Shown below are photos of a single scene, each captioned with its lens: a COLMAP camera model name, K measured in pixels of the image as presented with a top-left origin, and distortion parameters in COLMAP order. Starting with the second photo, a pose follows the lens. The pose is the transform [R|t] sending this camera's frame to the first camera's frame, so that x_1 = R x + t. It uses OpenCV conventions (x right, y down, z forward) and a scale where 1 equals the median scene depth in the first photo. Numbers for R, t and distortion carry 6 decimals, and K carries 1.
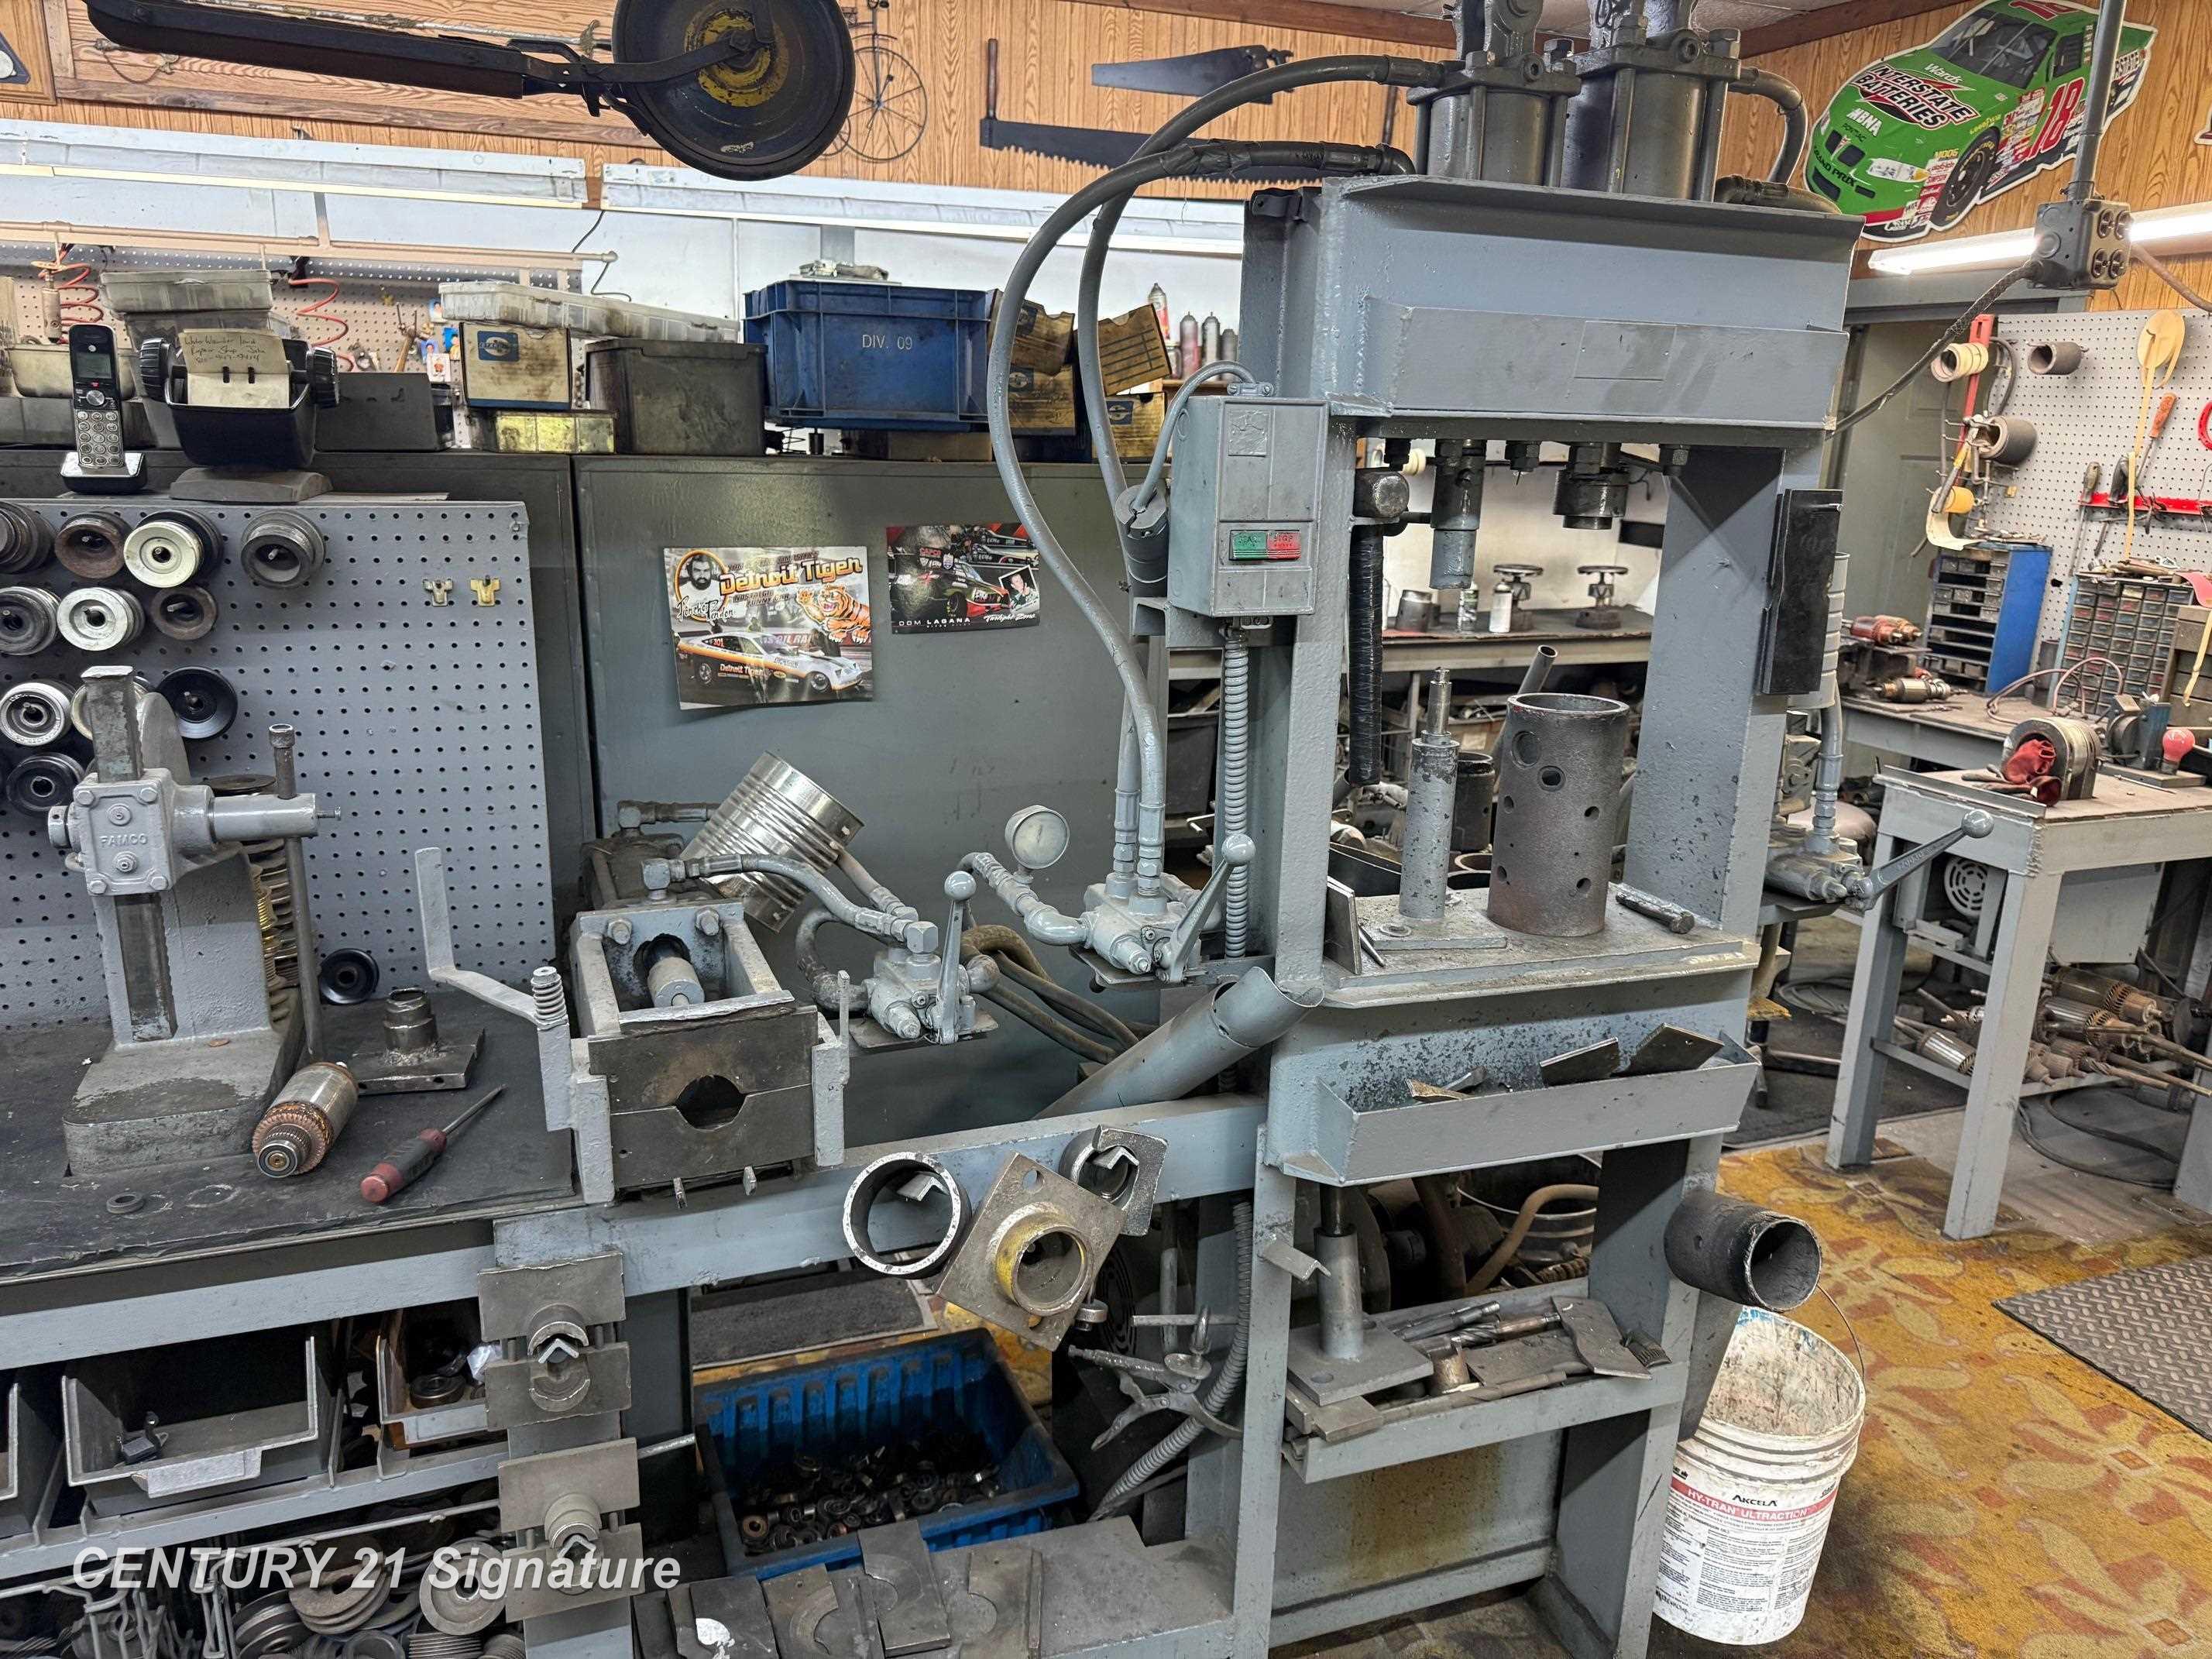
lens RADIAL K [[1574.4, 0, 1110.1], [0, 1574.4, 838.8], [0, 0, 1]] dist [-0.003066, -0.001116]
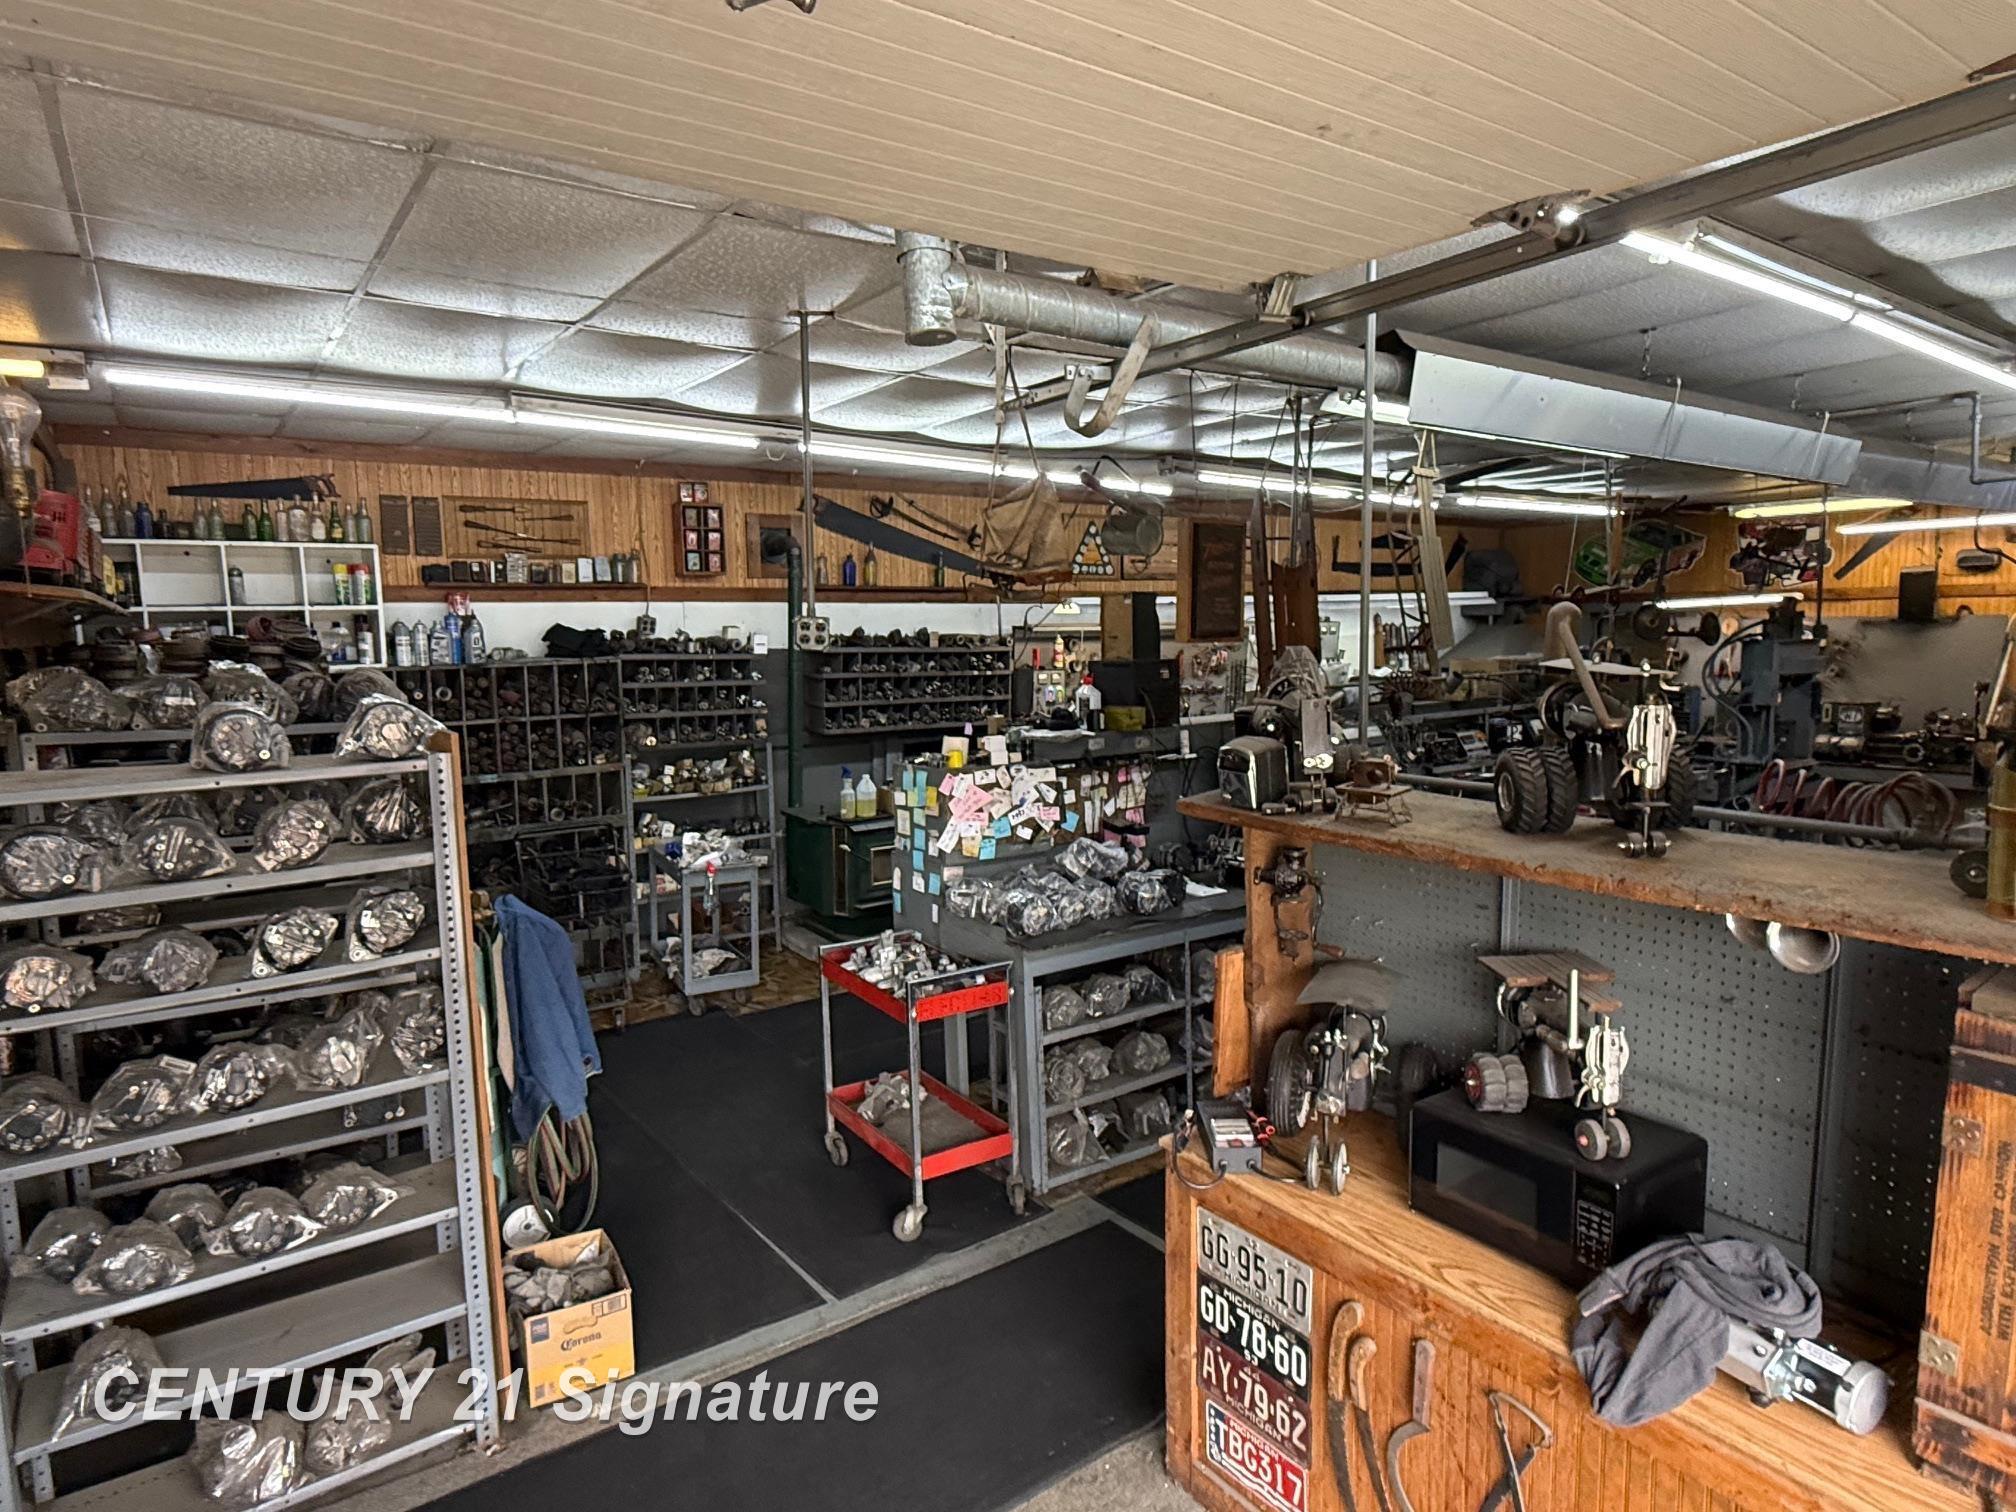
lens RADIAL K [[1167.2, 0, 1008.0], [0, 1167.2, 756.0], [0, 0, 1]] dist [0.003389, -0.002138]
pose [[0.968390, -0.075365, 0.237782, -1.284447], [0.110834, 0.983999, -0.139503, 0.118022], [-0.223463, 0.161447, 0.961249, -0.889278]]
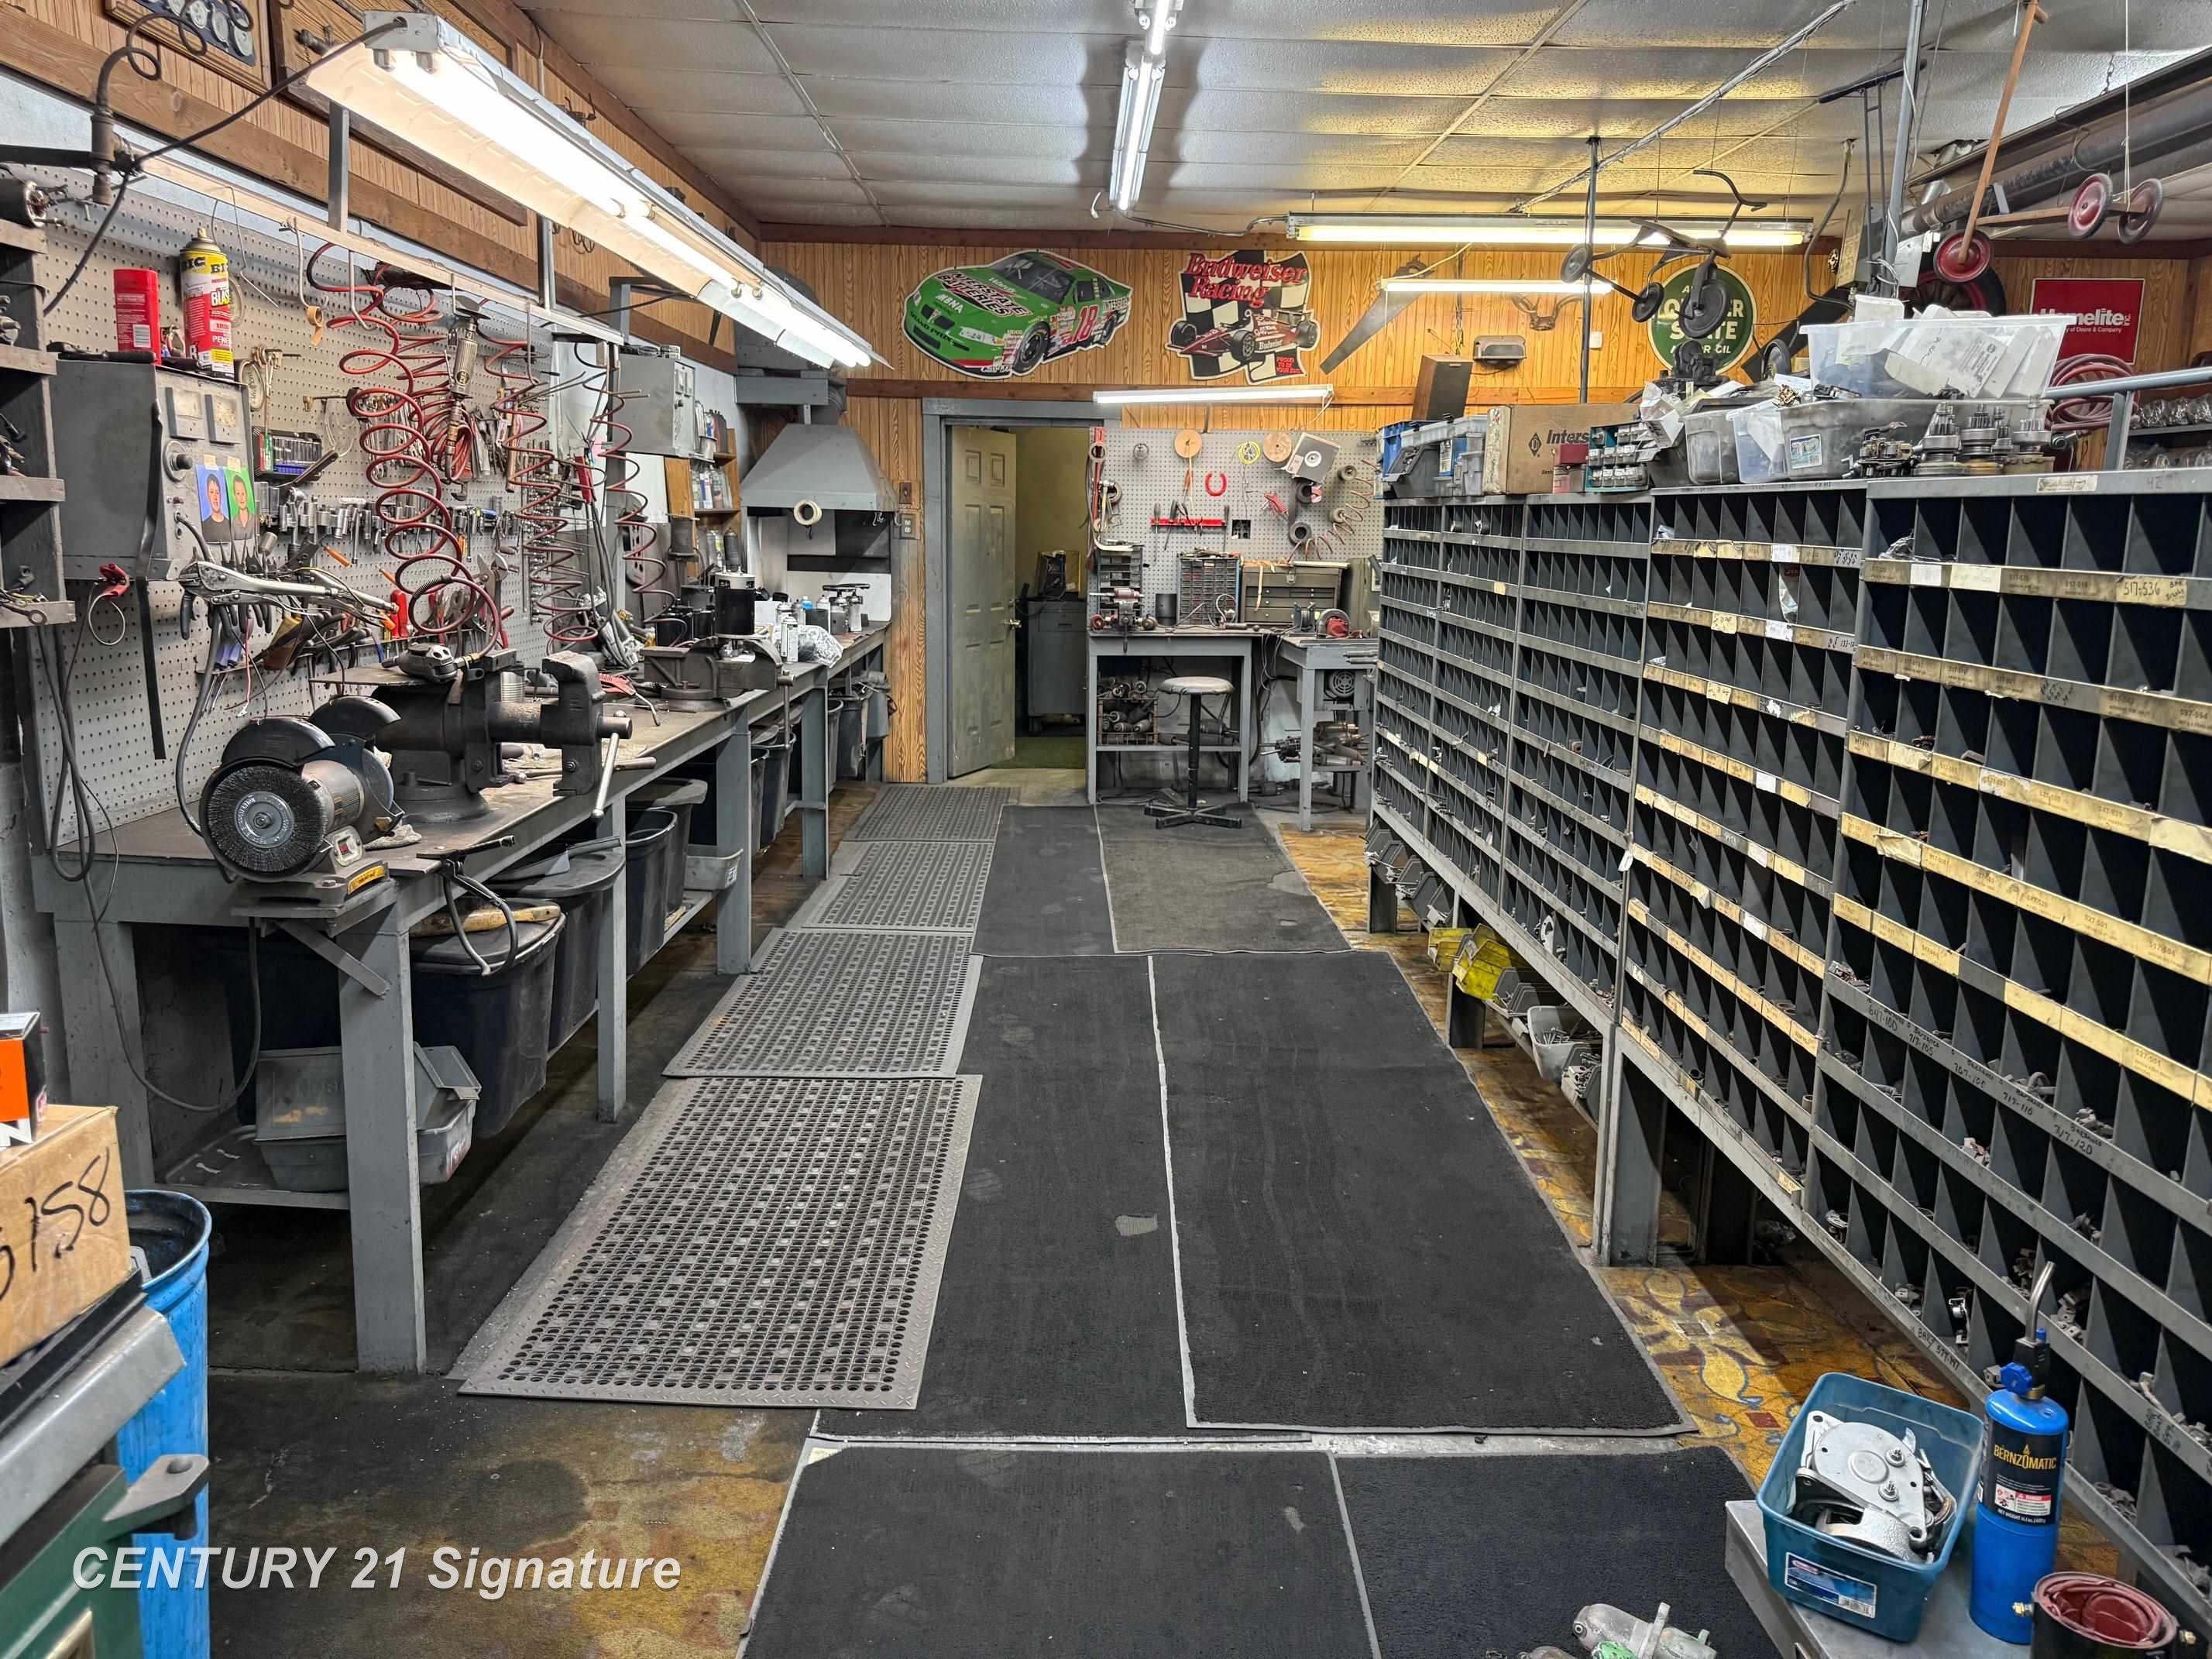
lens RADIAL K [[1563.2, 0, 1099.2], [0, 1563.2, 833.5], [0, 0, 1]] dist [0.139369, -0.240610]
pose [[0.351473, -0.209798, 0.912388, -1.211396], [0.246528, 0.960912, 0.125987, -0.097579], [-0.903156, 0.180648, 0.389456, 0.333853]]
